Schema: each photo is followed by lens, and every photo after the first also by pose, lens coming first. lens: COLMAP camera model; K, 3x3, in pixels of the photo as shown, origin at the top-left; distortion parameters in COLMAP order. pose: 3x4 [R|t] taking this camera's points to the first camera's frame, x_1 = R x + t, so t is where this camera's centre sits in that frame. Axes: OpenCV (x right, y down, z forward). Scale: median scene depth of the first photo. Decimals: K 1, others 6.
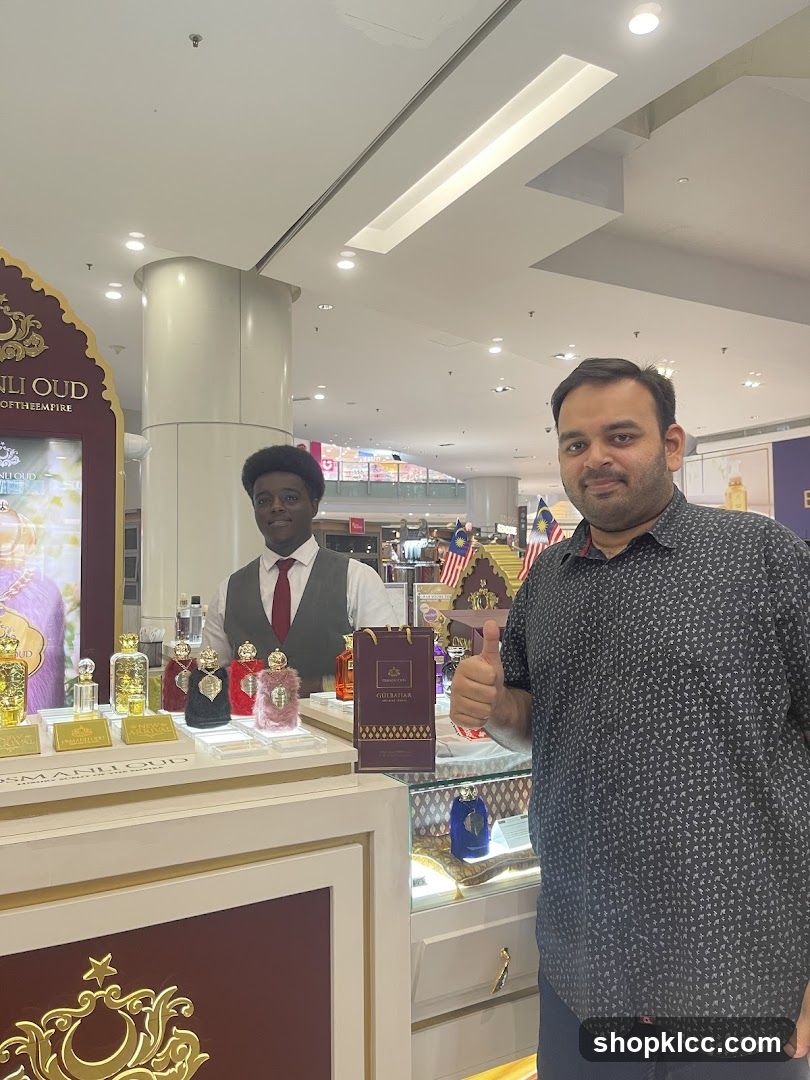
lens RADIAL K [[848.7, 0, 404.2], [0, 848.7, 547.9], [0, 0, 1]] dist [0.005178, -0.044877]
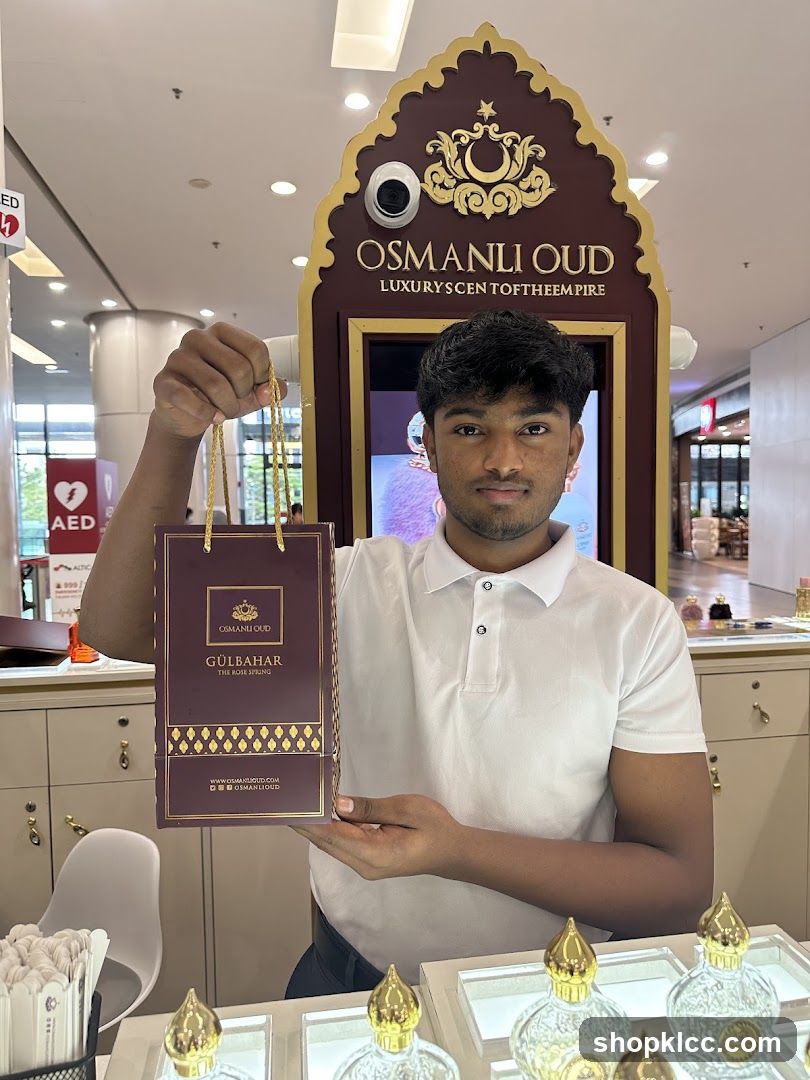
lens RADIAL K [[766.3, 0, 373.4], [0, 766.3, 532.7], [0, 0, 1]] dist [0.023320, -0.010219]
pose [[0.936130, 0.018700, -0.351156, -0.514928], [0.013954, 0.995823, 0.090230, -0.067051], [0.351377, -0.089368, 0.931959, 0.630294]]
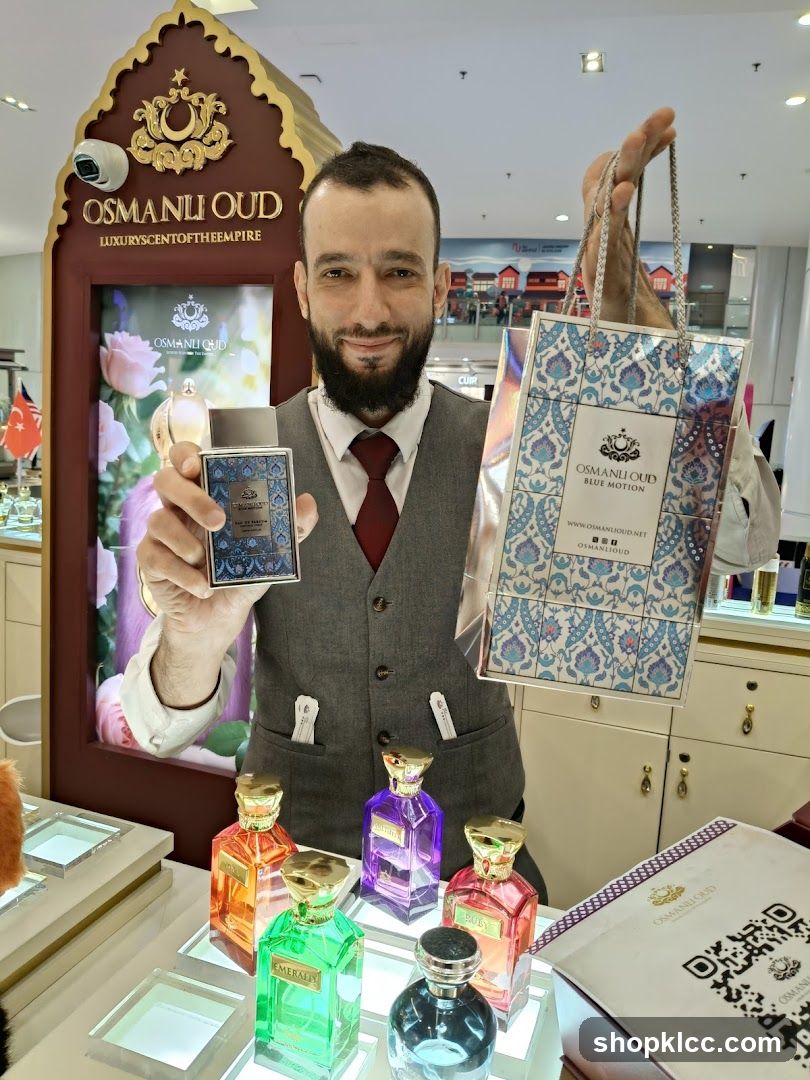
lens RADIAL K [[848.7, 0, 405.5], [0, 848.7, 540.3], [0, 0, 1]] dist [0.005178, -0.044877]
pose [[0.658242, 0.155117, -0.736652, 0.292522], [-0.037894, 0.984128, 0.173368, -0.079035], [0.751852, -0.086204, 0.653672, 0.968932]]
